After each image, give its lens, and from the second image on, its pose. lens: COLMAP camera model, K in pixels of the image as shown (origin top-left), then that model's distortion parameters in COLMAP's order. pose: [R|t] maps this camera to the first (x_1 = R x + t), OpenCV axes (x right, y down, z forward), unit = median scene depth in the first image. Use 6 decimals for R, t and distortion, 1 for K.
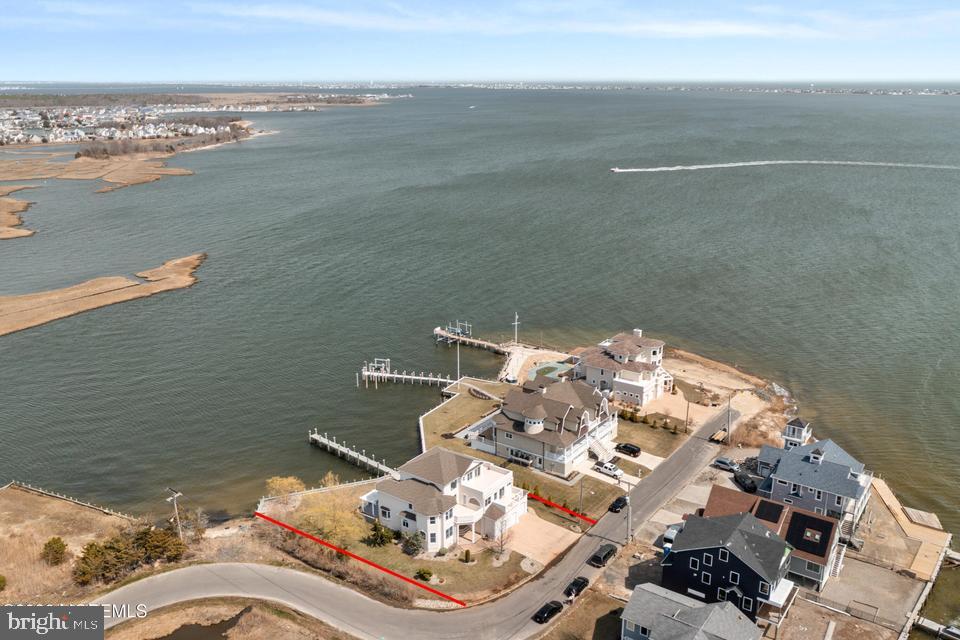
lens RADIAL K [[802.3, 0, 480.0], [0, 802.3, 320.0], [0, 0, 1]] dist [0.001691, 0.001778]
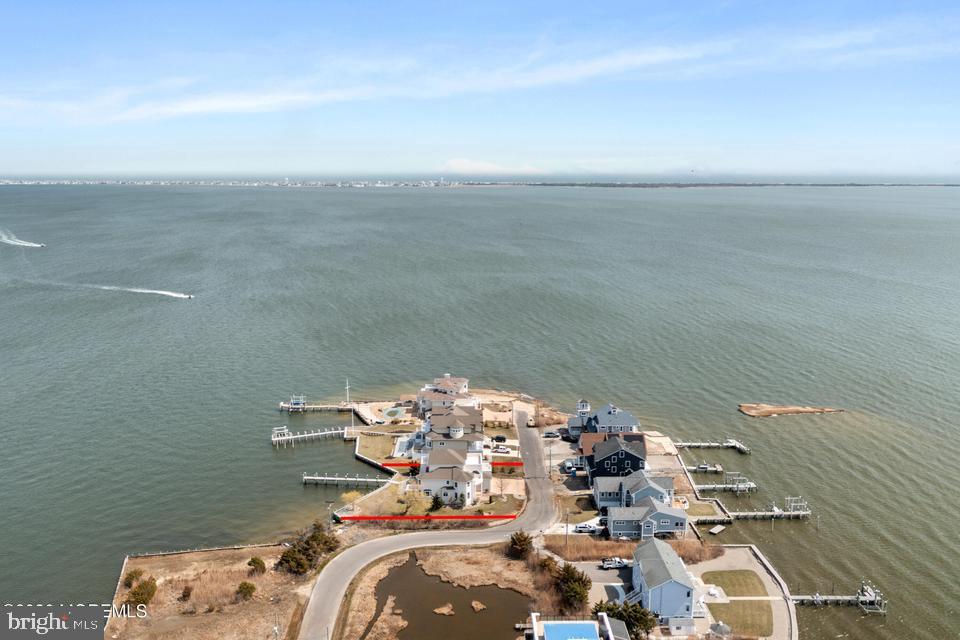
lens RADIAL K [[802.3, 0, 480.0], [0, 802.3, 320.0], [0, 0, 1]] dist [0.001691, 0.001778]
pose [[0.807063, -0.109689, 0.580188, -0.932631], [0.171290, 0.983833, -0.052269, 0.002240], [-0.565074, 0.141565, 0.812804, -0.412198]]
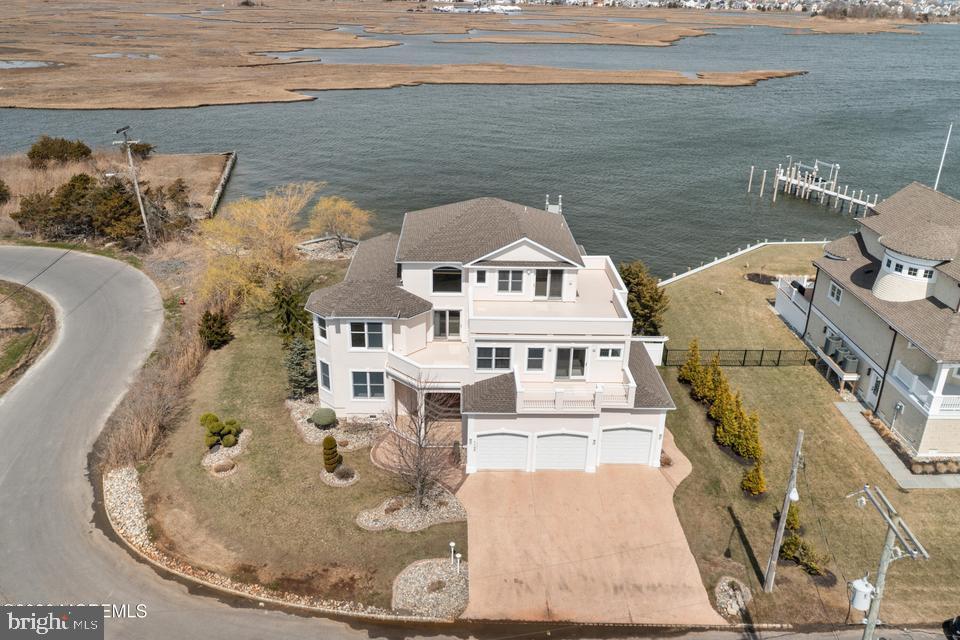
lens RADIAL K [[773.1, 0, 480.0], [0, 773.1, 320.0], [0, 0, 1]] dist [-0.001162, 0.000499]
pose [[0.595970, 0.332851, -0.730773, 0.232750], [-0.251842, 0.941608, 0.223496, 0.141078], [0.762493, 0.050842, 0.644996, 0.785295]]
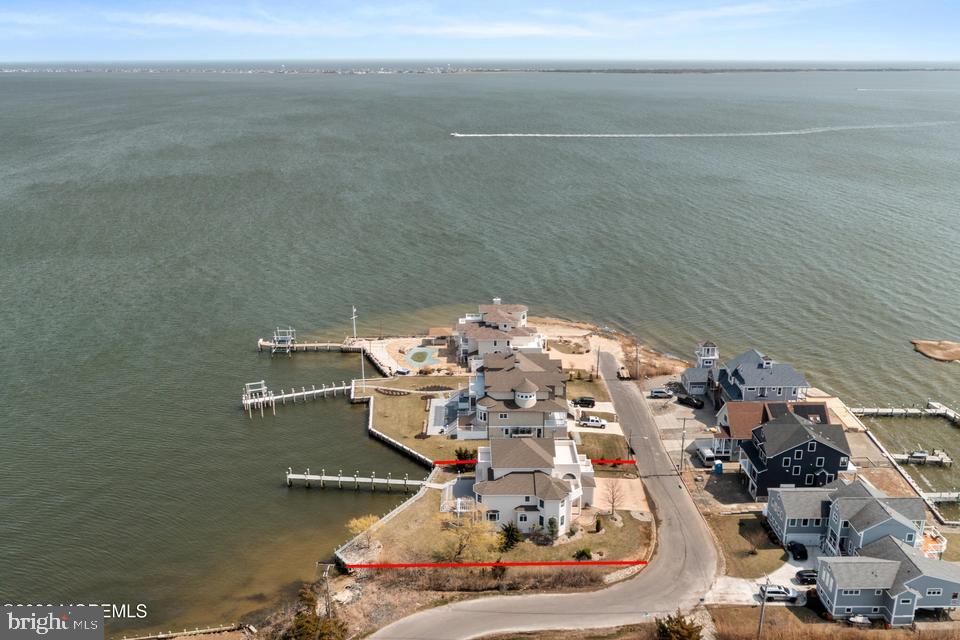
lens RADIAL K [[815.5, 0, 480.0], [0, 815.5, 320.0], [0, 0, 1]] dist [0.005796, 0.001207]
pose [[0.811688, -0.181620, 0.555136, -0.631428], [0.172172, 0.982596, 0.069728, -0.058914], [-0.558139, 0.038981, 0.828832, 0.199043]]
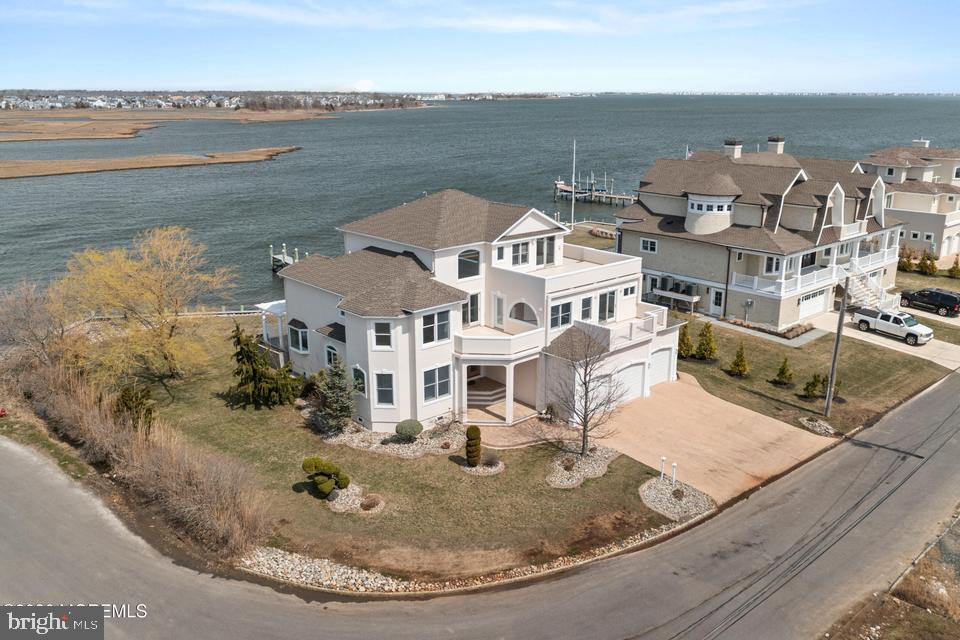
lens RADIAL K [[805.6, 0, 480.0], [0, 805.6, 320.0], [0, 0, 1]] dist [-0.007118, -0.004231]
pose [[0.975541, 0.058757, -0.211819, 0.049704], [-0.062562, 0.997977, -0.011300, 0.233484], [0.210726, 0.024276, 0.977244, 0.645596]]
